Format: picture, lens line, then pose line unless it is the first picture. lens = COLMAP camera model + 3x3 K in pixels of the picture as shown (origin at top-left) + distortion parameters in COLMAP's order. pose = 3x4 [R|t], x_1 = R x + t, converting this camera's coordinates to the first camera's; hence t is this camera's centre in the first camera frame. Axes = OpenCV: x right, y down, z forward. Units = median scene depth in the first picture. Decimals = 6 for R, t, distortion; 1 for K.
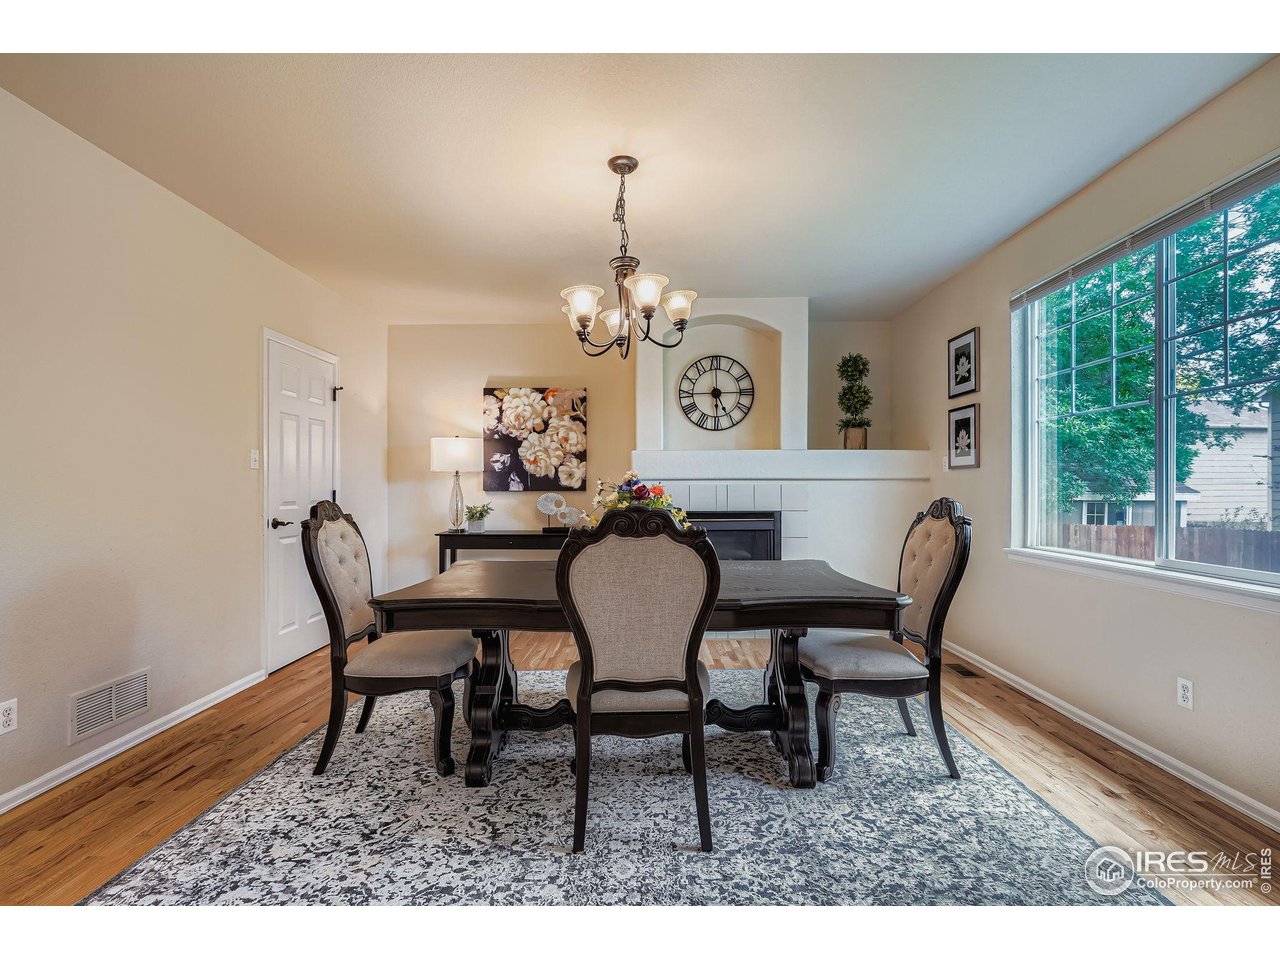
lens RADIAL K [[604.4, 0, 635.3], [0, 604.4, 484.9], [0, 0, 1]] dist [0.004130, -0.003739]
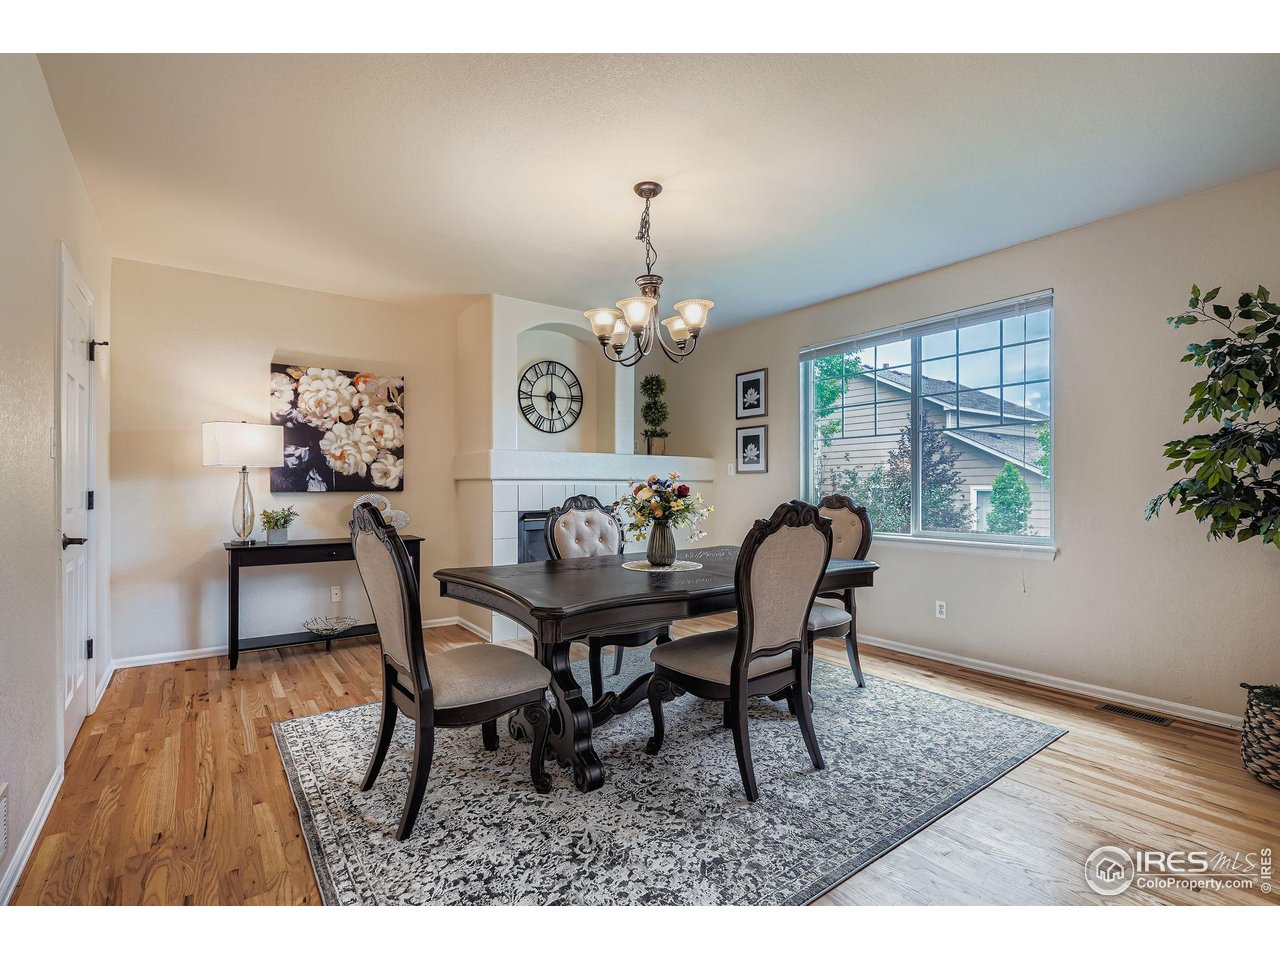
lens RADIAL K [[604.4, 0, 633.8], [0, 604.4, 481.5], [0, 0, 1]] dist [0.004130, -0.003739]
pose [[0.800718, 0.006536, 0.599006, -0.376364], [-0.001868, 0.999963, -0.008414, 0.002452], [-0.599039, 0.005618, 0.800700, 0.079587]]
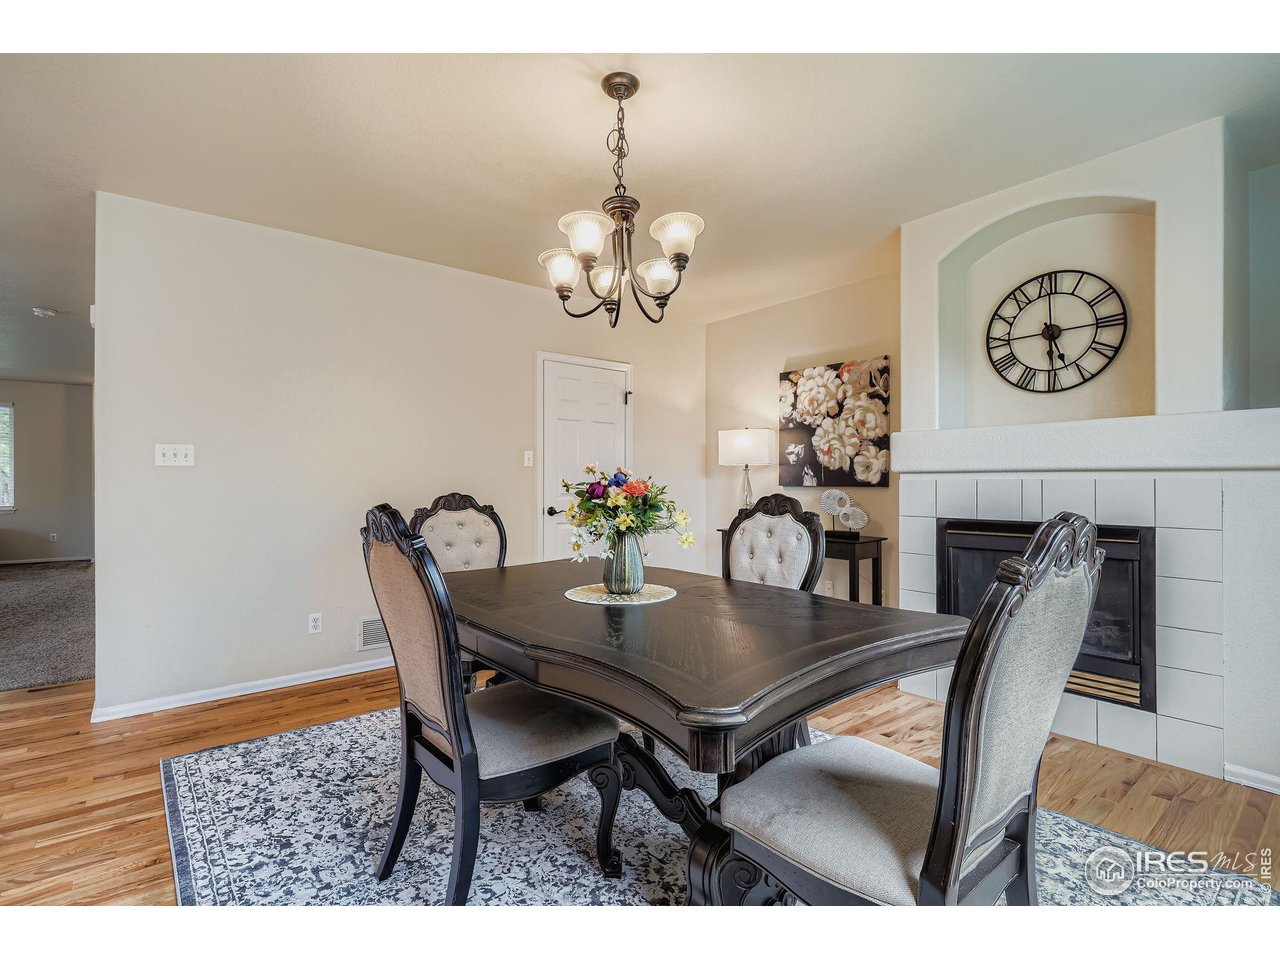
lens RADIAL K [[604.4, 0, 637.2], [0, 604.4, 474.6], [0, 0, 1]] dist [0.004130, -0.003739]
pose [[0.645329, -0.005959, -0.763881, 0.334333], [0.001270, 0.999977, -0.006728, -0.001309], [0.763903, 0.003372, 0.645322, 0.269867]]
